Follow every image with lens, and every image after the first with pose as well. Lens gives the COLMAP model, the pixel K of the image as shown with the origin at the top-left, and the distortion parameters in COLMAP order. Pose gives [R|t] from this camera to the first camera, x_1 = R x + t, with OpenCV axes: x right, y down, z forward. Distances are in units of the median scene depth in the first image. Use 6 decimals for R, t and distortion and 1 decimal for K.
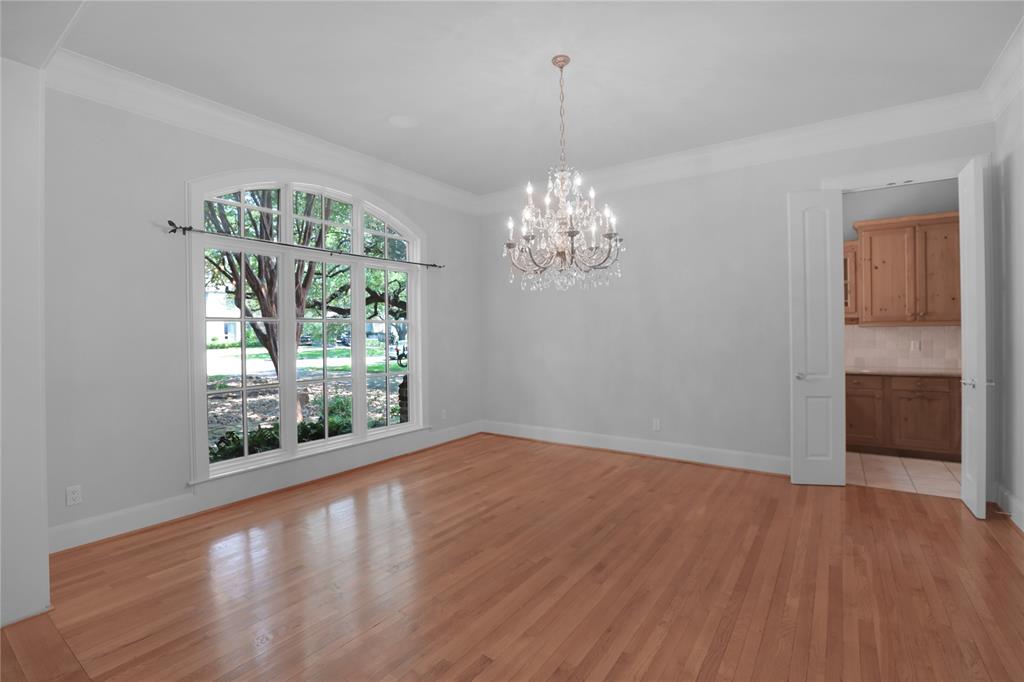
lens RADIAL K [[467.2, 0, 513.6], [0, 467.2, 342.4], [0, 0, 1]] dist [-0.006041, 0.000271]
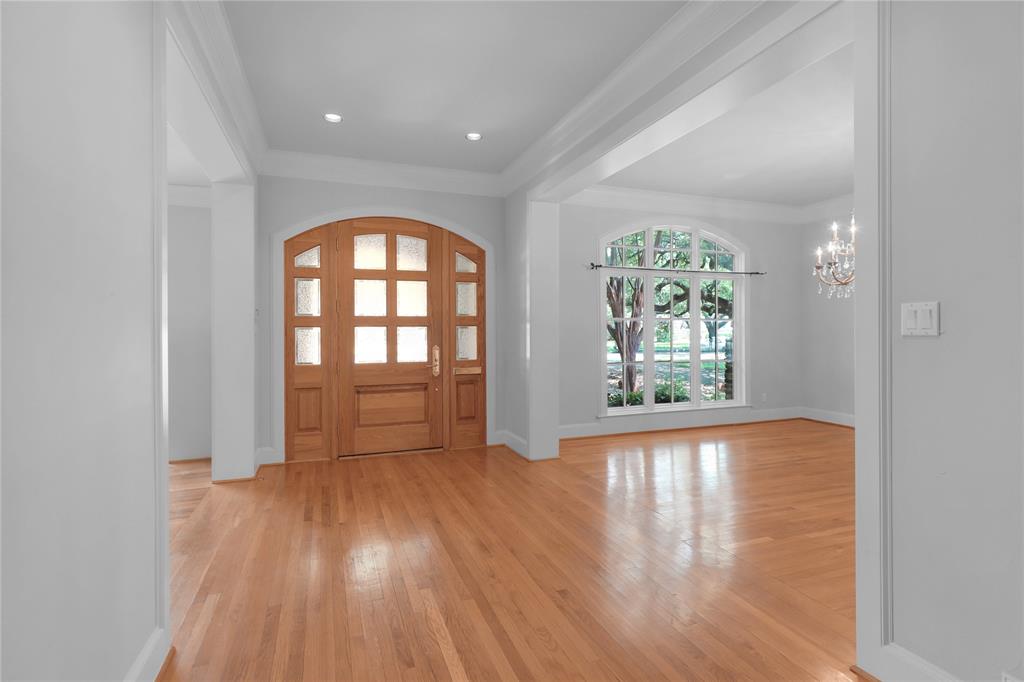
lens RADIAL K [[510.3, 0, 510.1], [0, 510.3, 330.8], [0, 0, 1]] dist [0.002524, -0.000019]
pose [[0.821720, 0.006742, -0.569852, 0.071984], [-0.016202, 0.999802, -0.011534, 0.013127], [0.569662, 0.018710, 0.821666, -0.541001]]
